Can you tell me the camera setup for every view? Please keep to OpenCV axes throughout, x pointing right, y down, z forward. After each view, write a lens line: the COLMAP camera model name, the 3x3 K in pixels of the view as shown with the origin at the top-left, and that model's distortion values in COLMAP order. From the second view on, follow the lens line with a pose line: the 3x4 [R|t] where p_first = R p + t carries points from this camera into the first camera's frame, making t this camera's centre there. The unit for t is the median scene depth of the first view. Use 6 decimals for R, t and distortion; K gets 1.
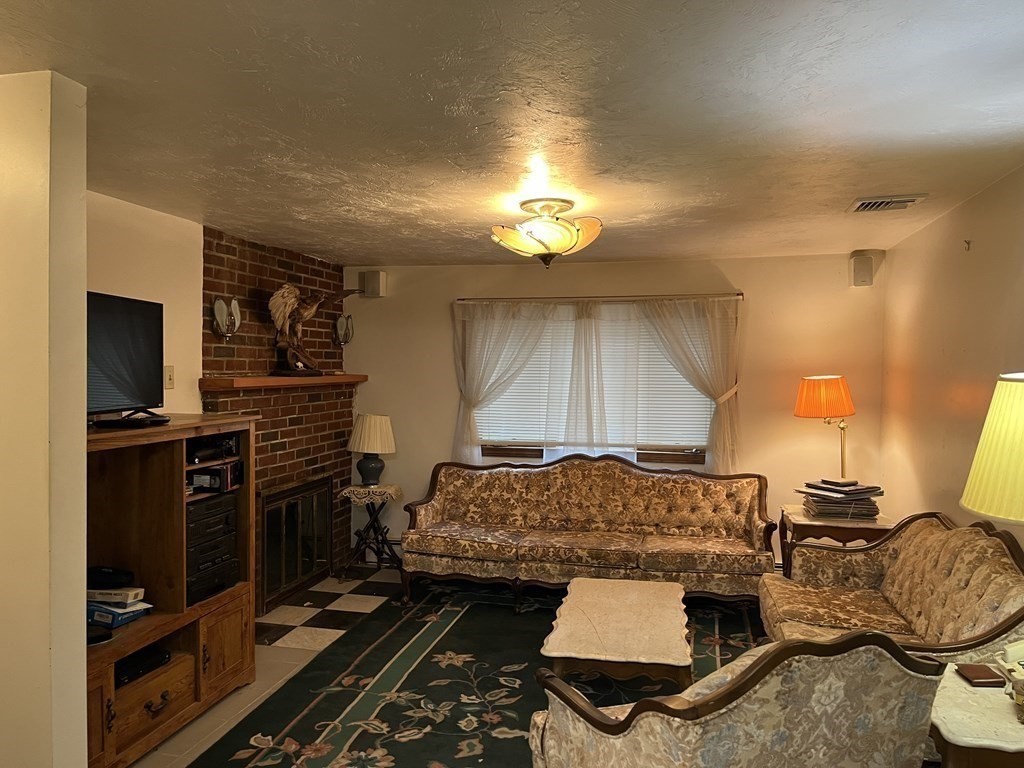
lens RADIAL K [[763.4, 0, 511.0], [0, 763.4, 381.8], [0, 0, 1]] dist [-0.031708, -0.014630]
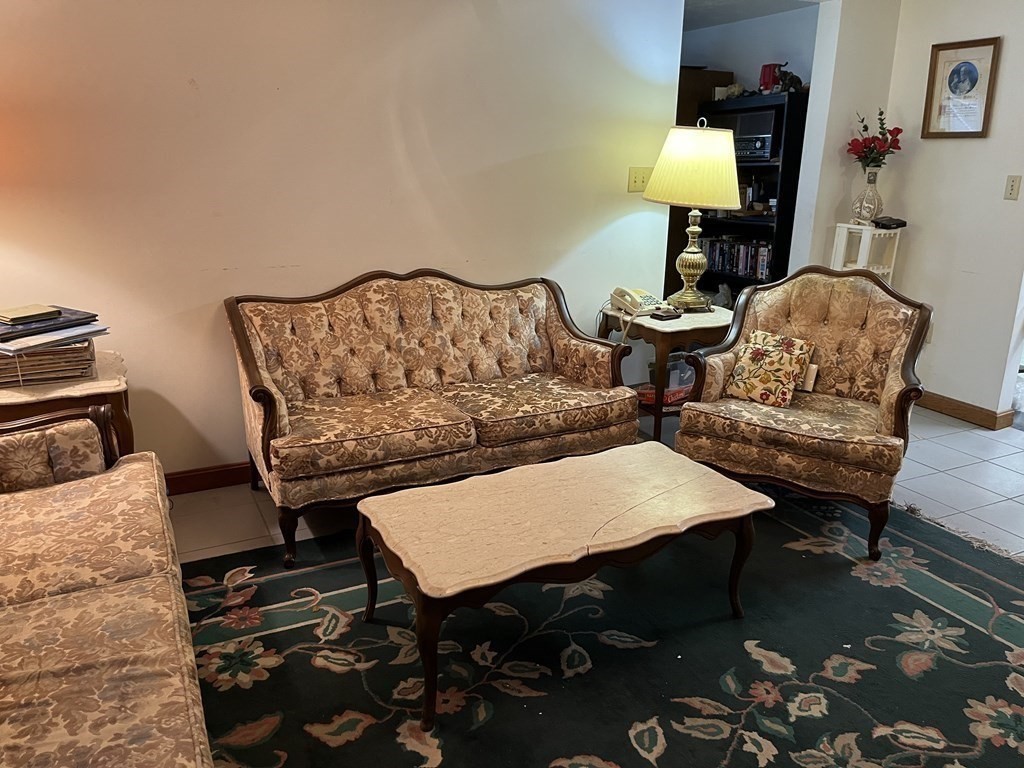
lens RADIAL K [[763.4, 0, 510.2], [0, 763.4, 384.5], [0, 0, 1]] dist [-0.031708, -0.014630]
pose [[-0.629113, -0.227182, 0.743374, -0.299998], [-0.002691, 0.956968, 0.290181, 0.028114], [-0.777309, 0.180556, -0.602653, 1.517654]]
